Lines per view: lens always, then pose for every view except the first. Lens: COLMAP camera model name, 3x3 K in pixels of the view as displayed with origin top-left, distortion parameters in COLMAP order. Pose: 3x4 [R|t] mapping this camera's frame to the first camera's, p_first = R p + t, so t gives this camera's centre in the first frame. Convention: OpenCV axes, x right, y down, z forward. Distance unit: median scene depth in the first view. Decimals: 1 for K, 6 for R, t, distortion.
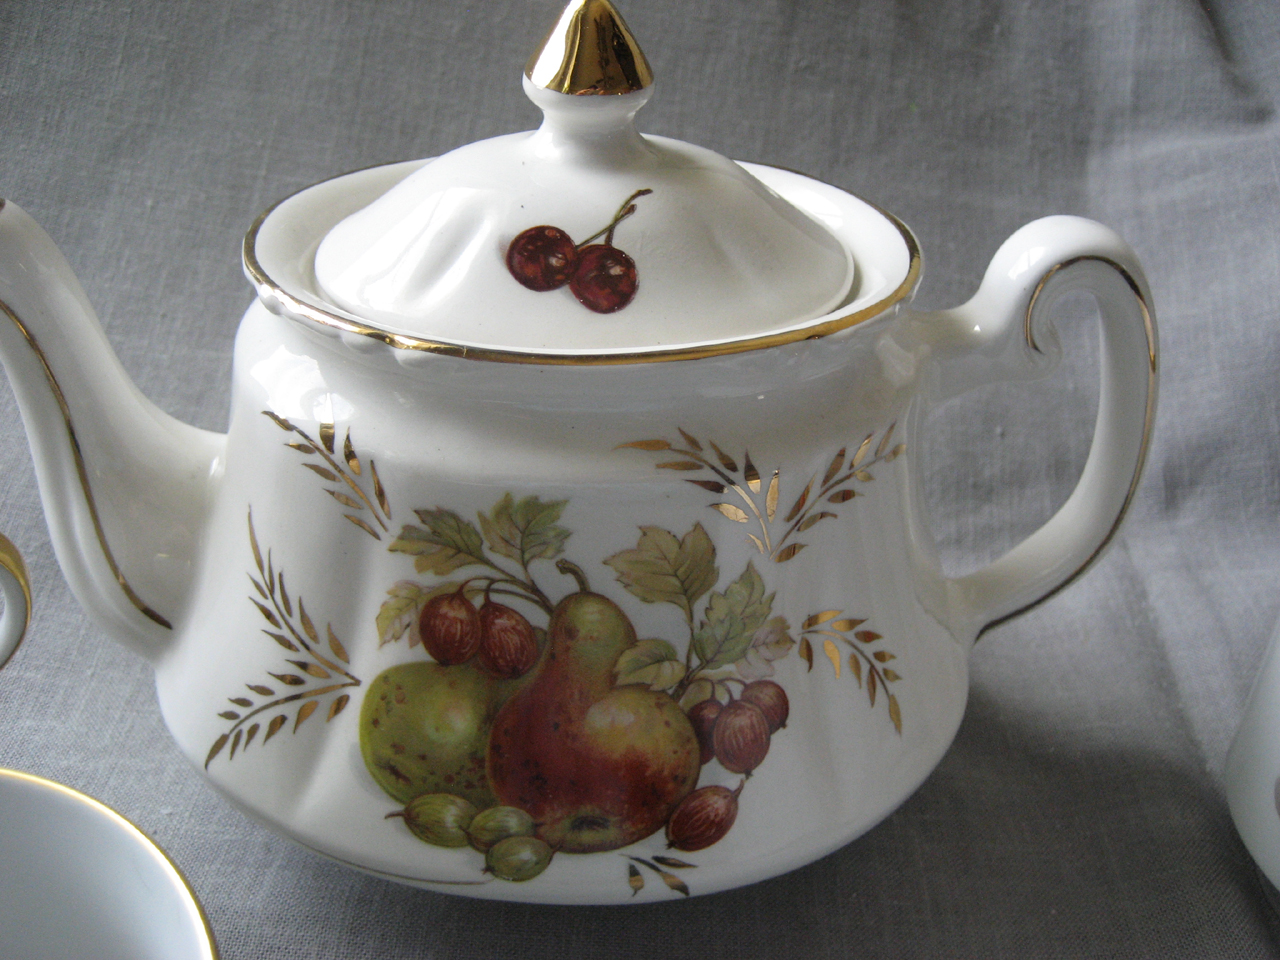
lens RADIAL K [[1289.6, 0, 639.2], [0, 1289.6, 478.8], [0, 0, 1]] dist [-0.058022, 0.000000]
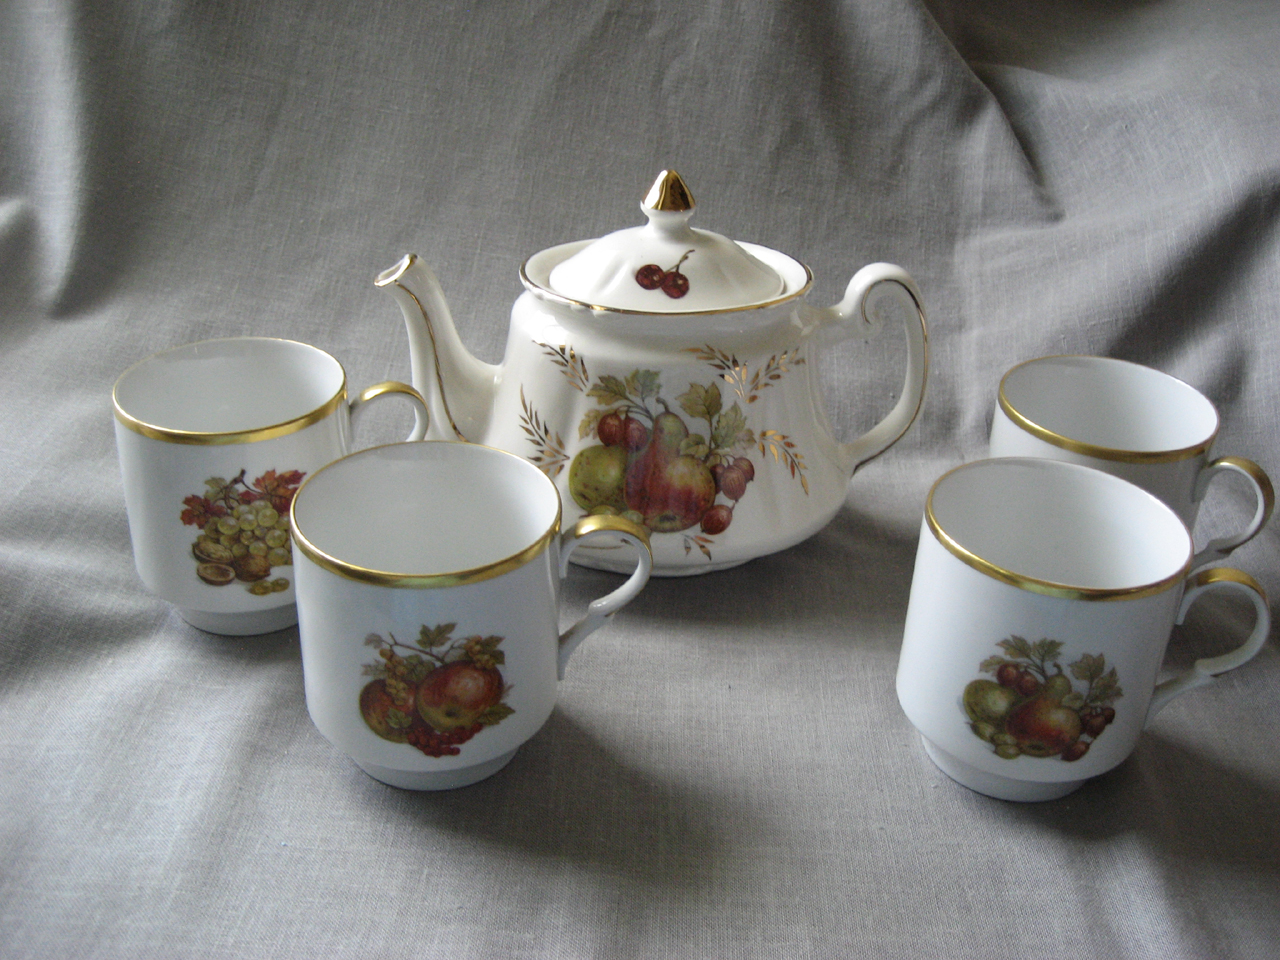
lens RADIAL K [[1289.6, 0, 642.1], [0, 1289.6, 485.1], [0, 0, 1]] dist [-0.058022, 0.000000]
pose [[0.999502, 0.003116, -0.031408, -0.011860], [-0.005405, 0.997313, -0.073057, 0.378134], [0.031096, 0.073191, 0.996833, -1.328441]]
